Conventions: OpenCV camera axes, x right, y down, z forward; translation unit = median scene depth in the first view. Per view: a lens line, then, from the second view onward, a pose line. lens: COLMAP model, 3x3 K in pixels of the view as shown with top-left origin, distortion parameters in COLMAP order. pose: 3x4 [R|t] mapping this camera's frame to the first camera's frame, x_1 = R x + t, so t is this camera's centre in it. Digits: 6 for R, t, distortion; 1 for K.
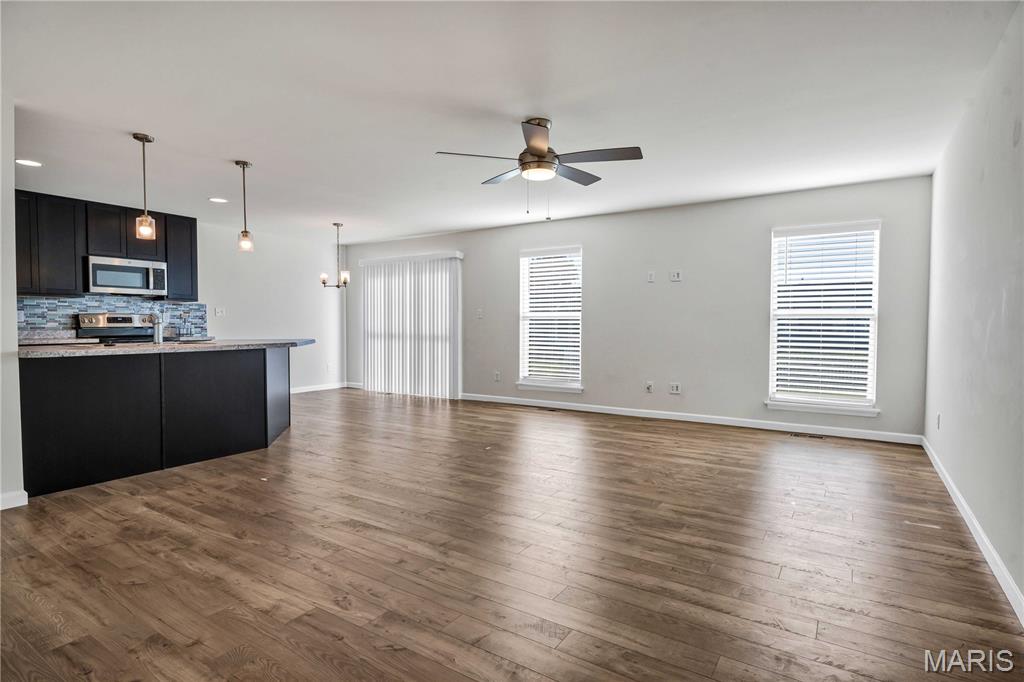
lens RADIAL K [[508.8, 0, 512.0], [0, 508.8, 341.0], [0, 0, 1]] dist [0.016198, 0.000231]
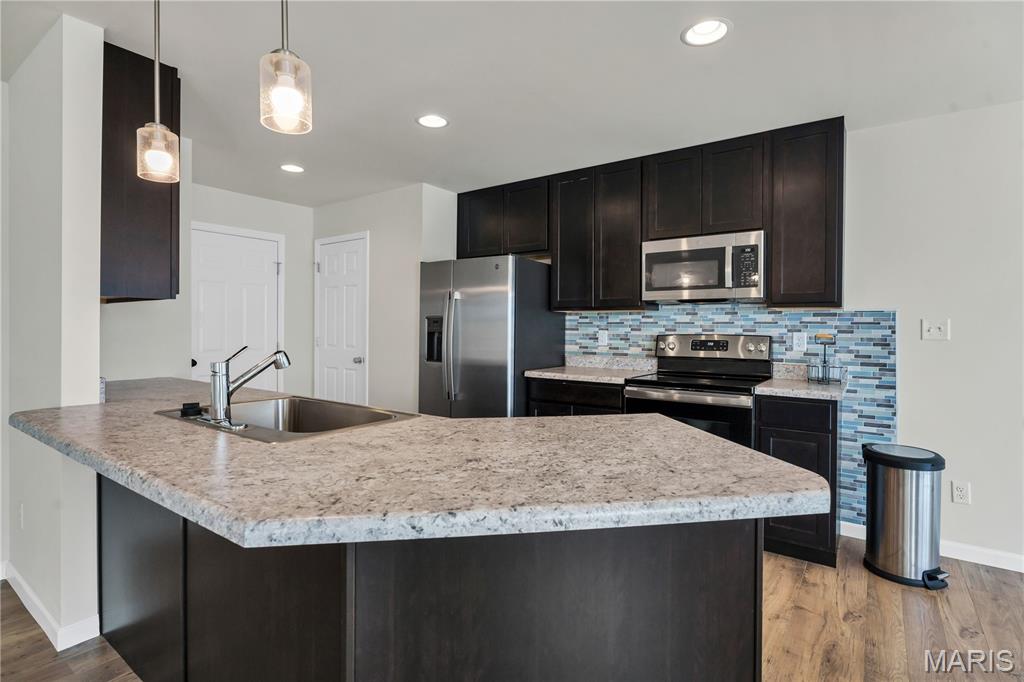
lens RADIAL K [[518.6, 0, 512.0], [0, 518.6, 341.0], [0, 0, 1]] dist [0.001357, 0.000332]
pose [[-0.058547, 0.026456, -0.997934, -0.170733], [-0.038808, 0.998833, 0.028756, -0.054372], [0.997530, 0.040412, -0.057452, 0.819420]]
